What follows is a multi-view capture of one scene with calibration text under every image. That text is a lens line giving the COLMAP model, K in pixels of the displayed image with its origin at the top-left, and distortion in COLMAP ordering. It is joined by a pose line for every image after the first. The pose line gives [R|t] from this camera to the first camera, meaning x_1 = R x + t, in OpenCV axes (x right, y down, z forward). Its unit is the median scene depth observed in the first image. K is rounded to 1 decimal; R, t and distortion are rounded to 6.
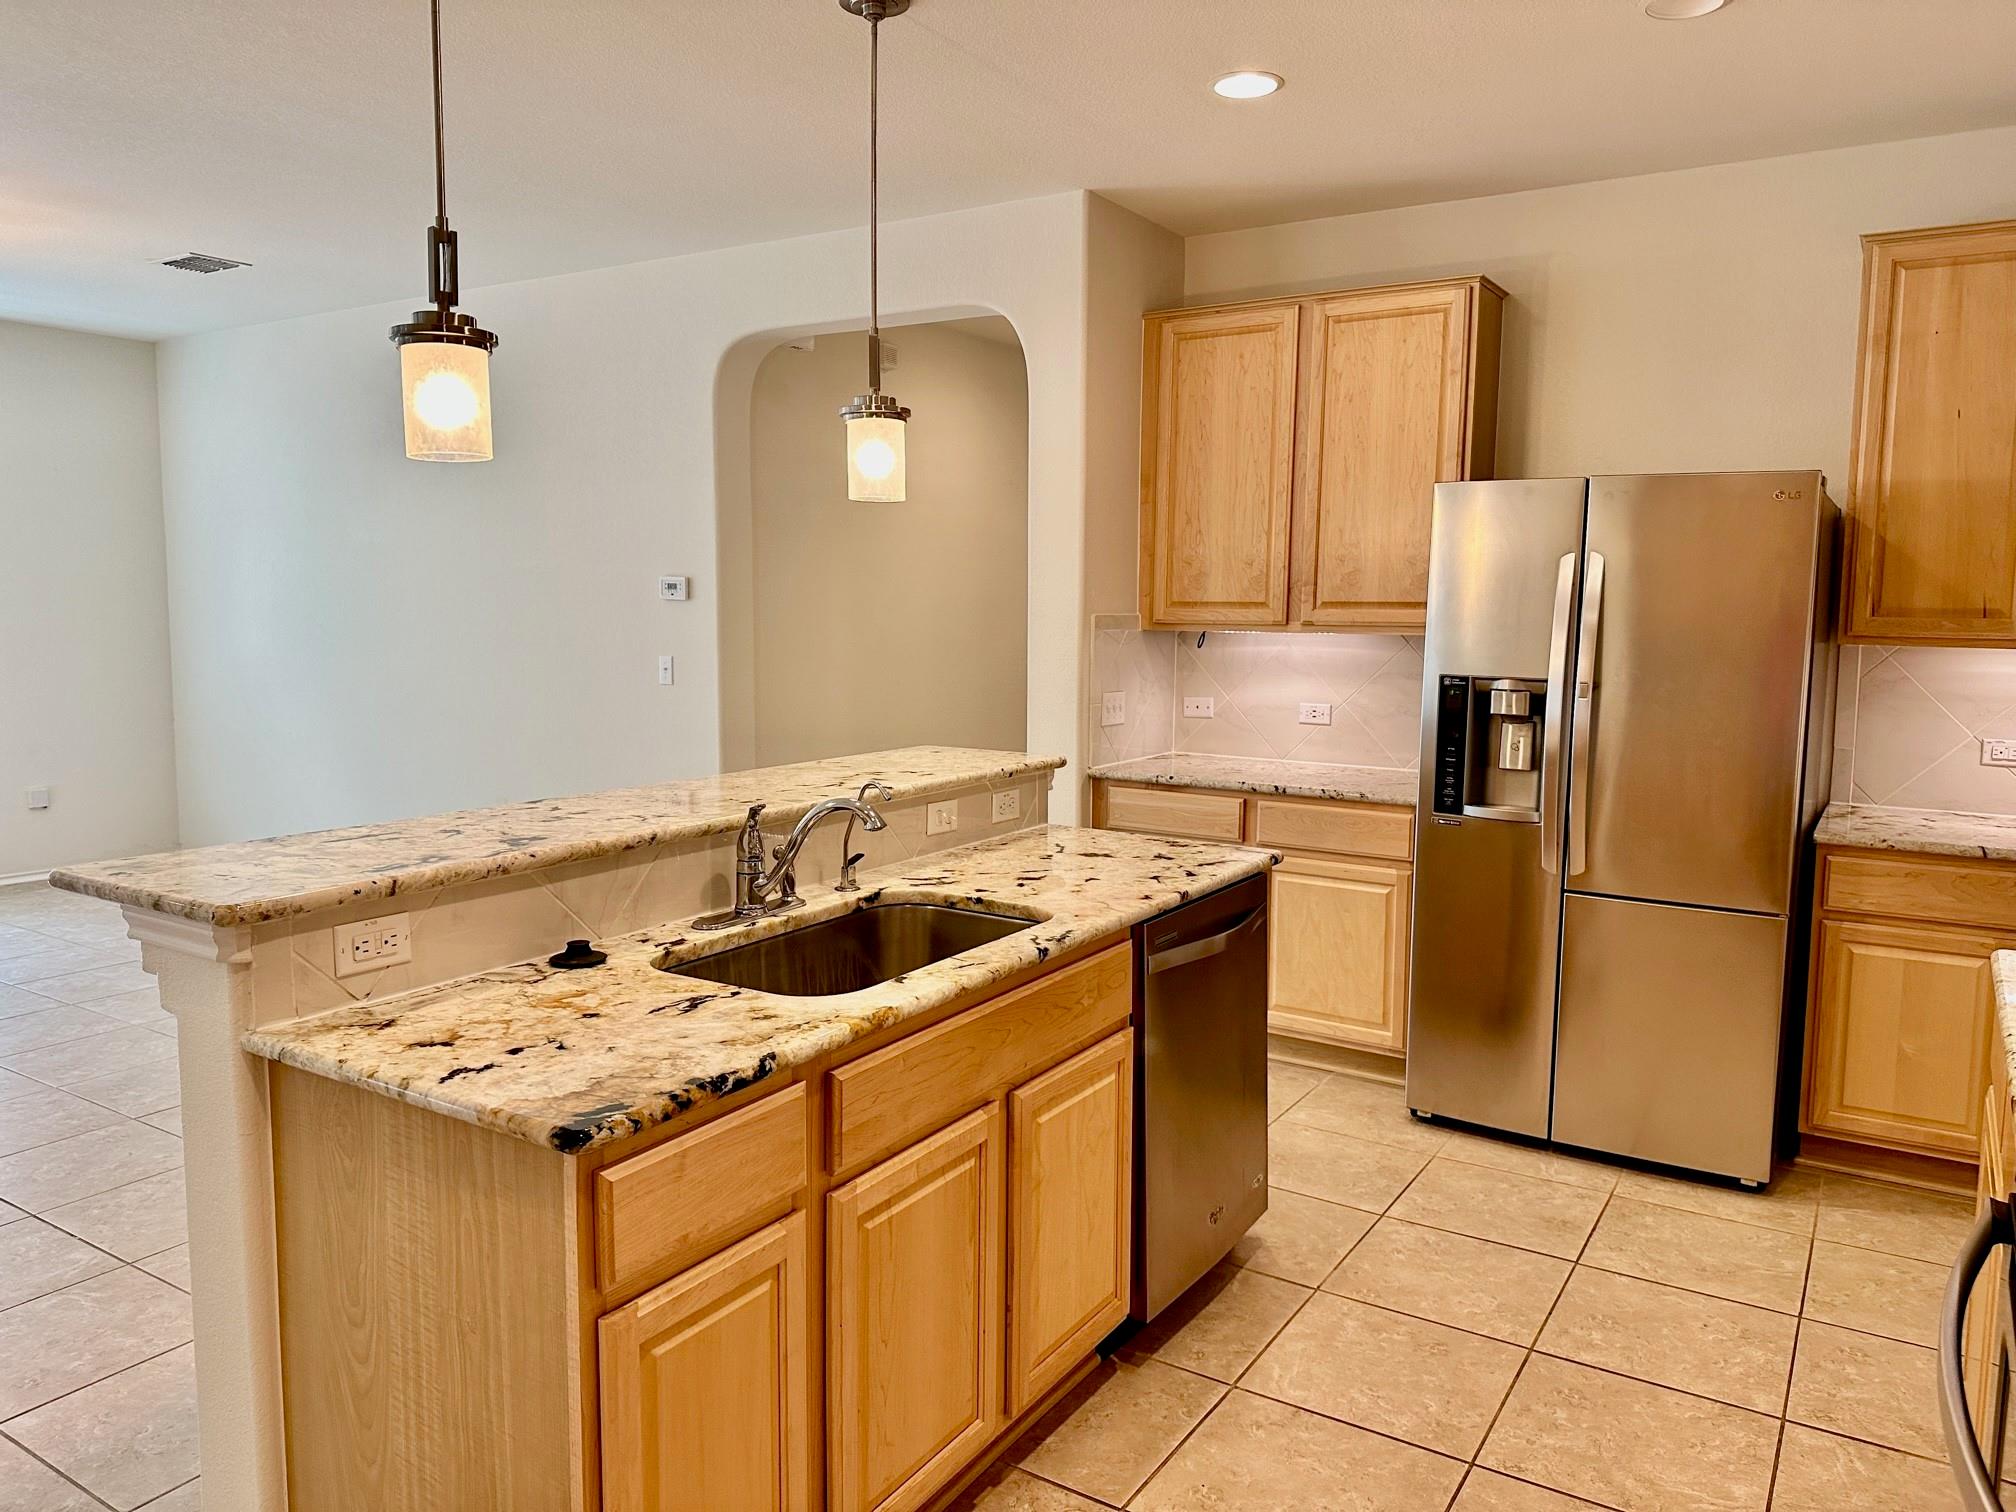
lens RADIAL K [[1407.8, 0, 1019.2], [0, 1407.8, 739.1], [0, 0, 1]] dist [0.122613, -0.199821]
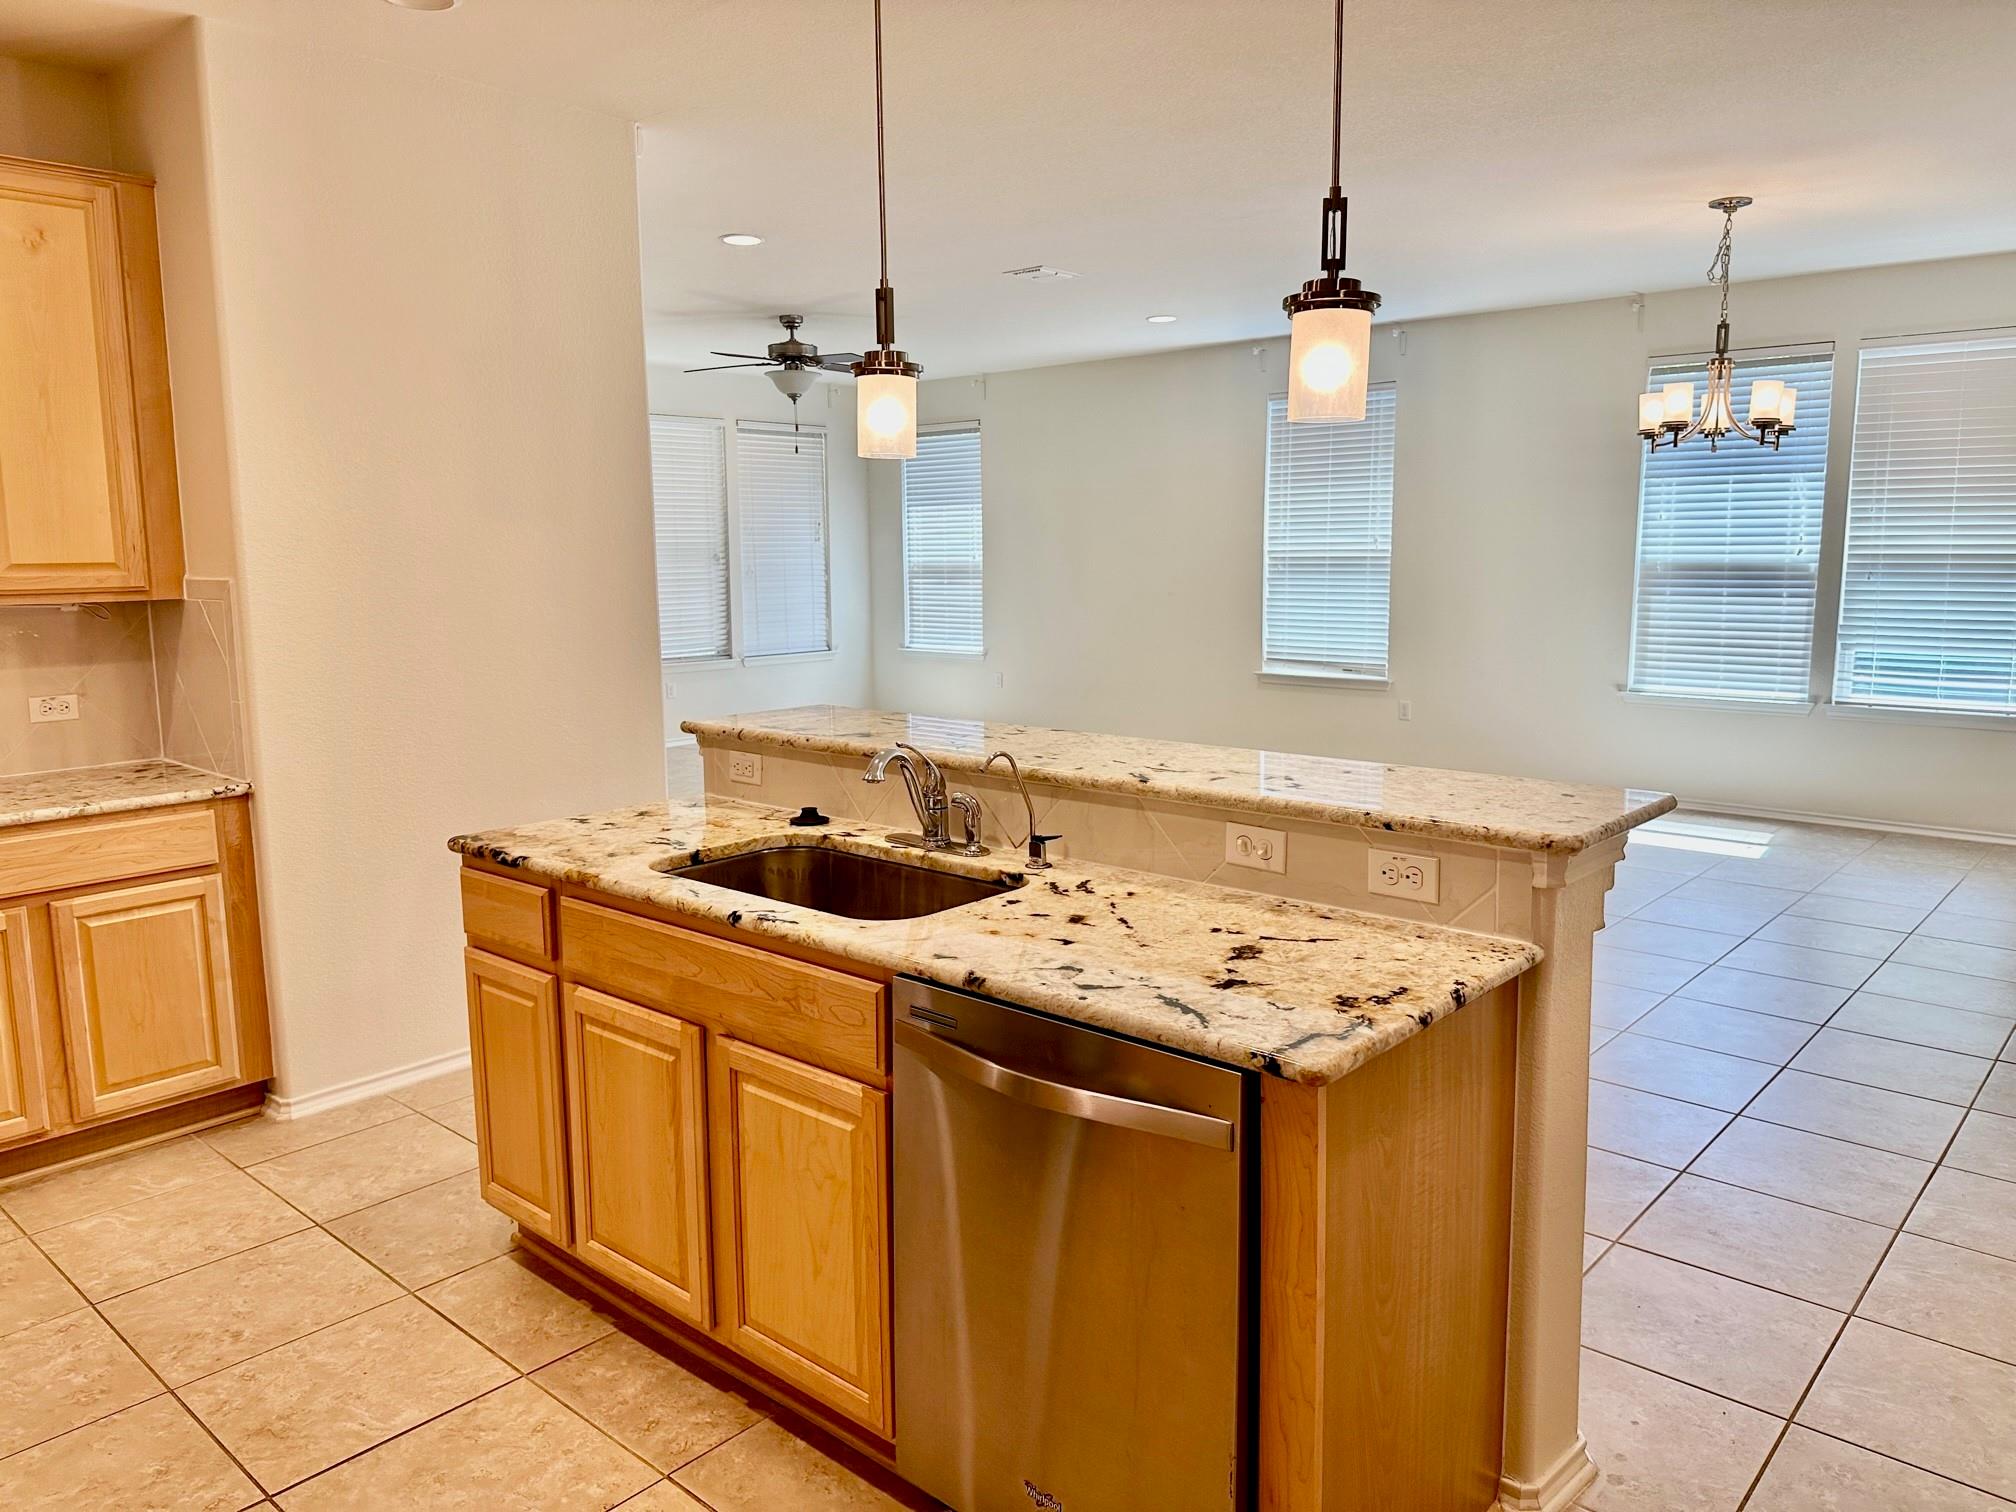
lens RADIAL K [[1407.8, 0, 1019.2], [0, 1407.8, 739.1], [0, 0, 1]] dist [0.122613, -0.199821]
pose [[-0.161676, 0.129975, -0.978247, 0.761232], [-0.090430, 0.985167, 0.145839, -0.109121], [0.982692, 0.112041, -0.147524, 1.076698]]
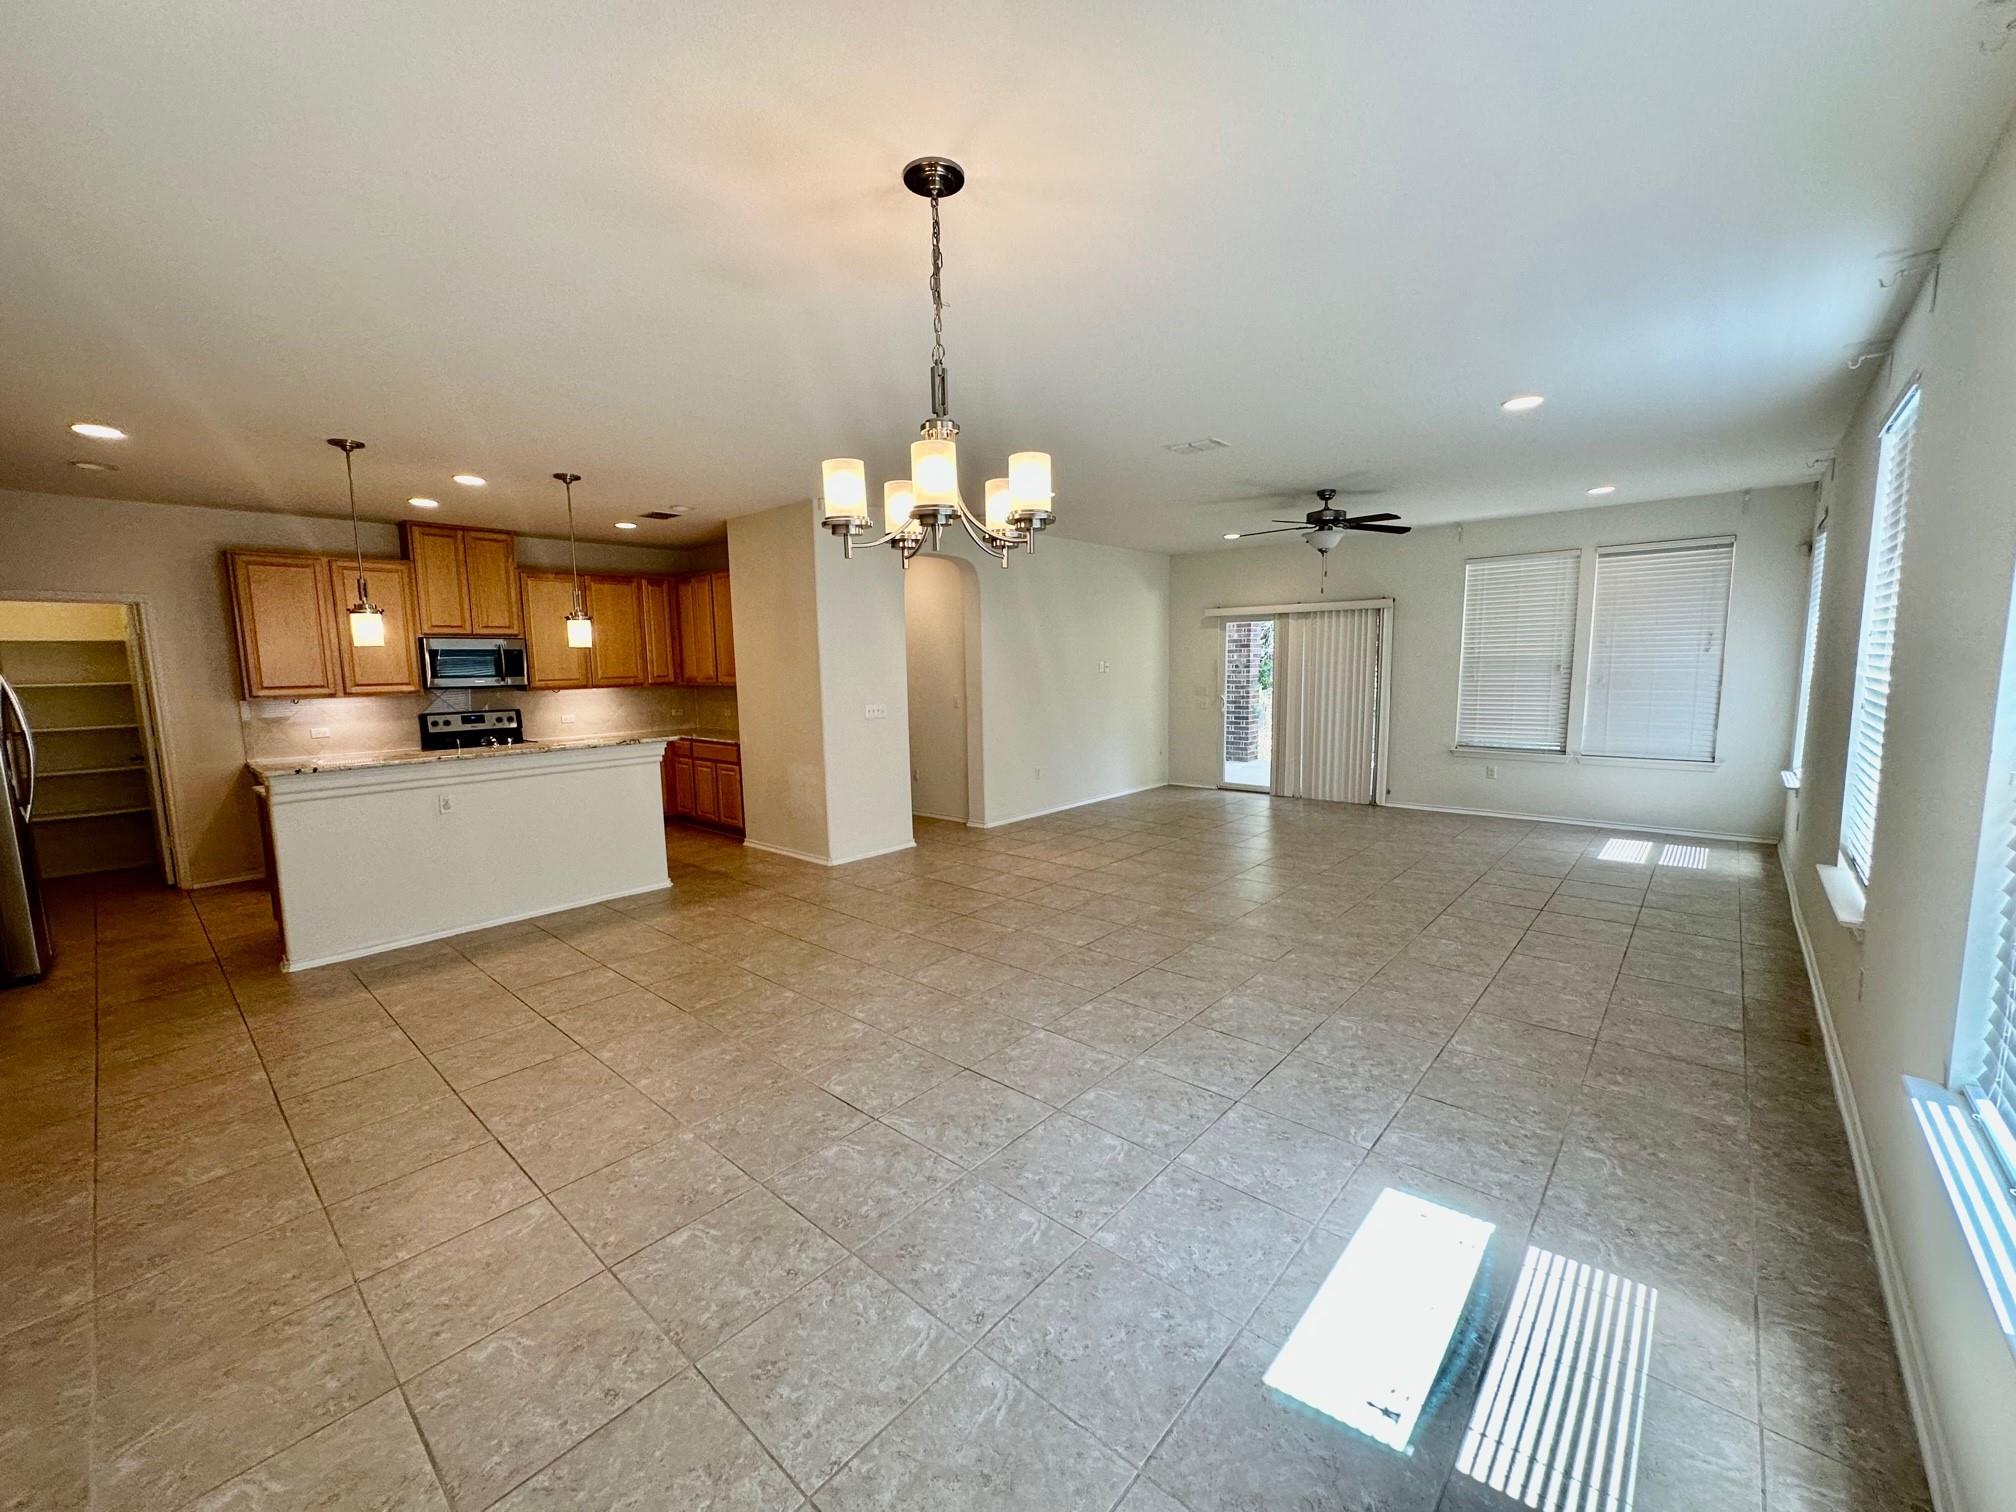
lens RADIAL K [[806.7, 0, 1005.8], [0, 806.7, 760.2], [0, 0, 1]] dist [-0.000109, 0.000120]
pose [[-0.986712, -0.010823, 0.162120, -1.547612], [0.025933, 0.974499, 0.222888, -0.286029], [-0.160398, 0.224131, -0.961269, 2.431940]]
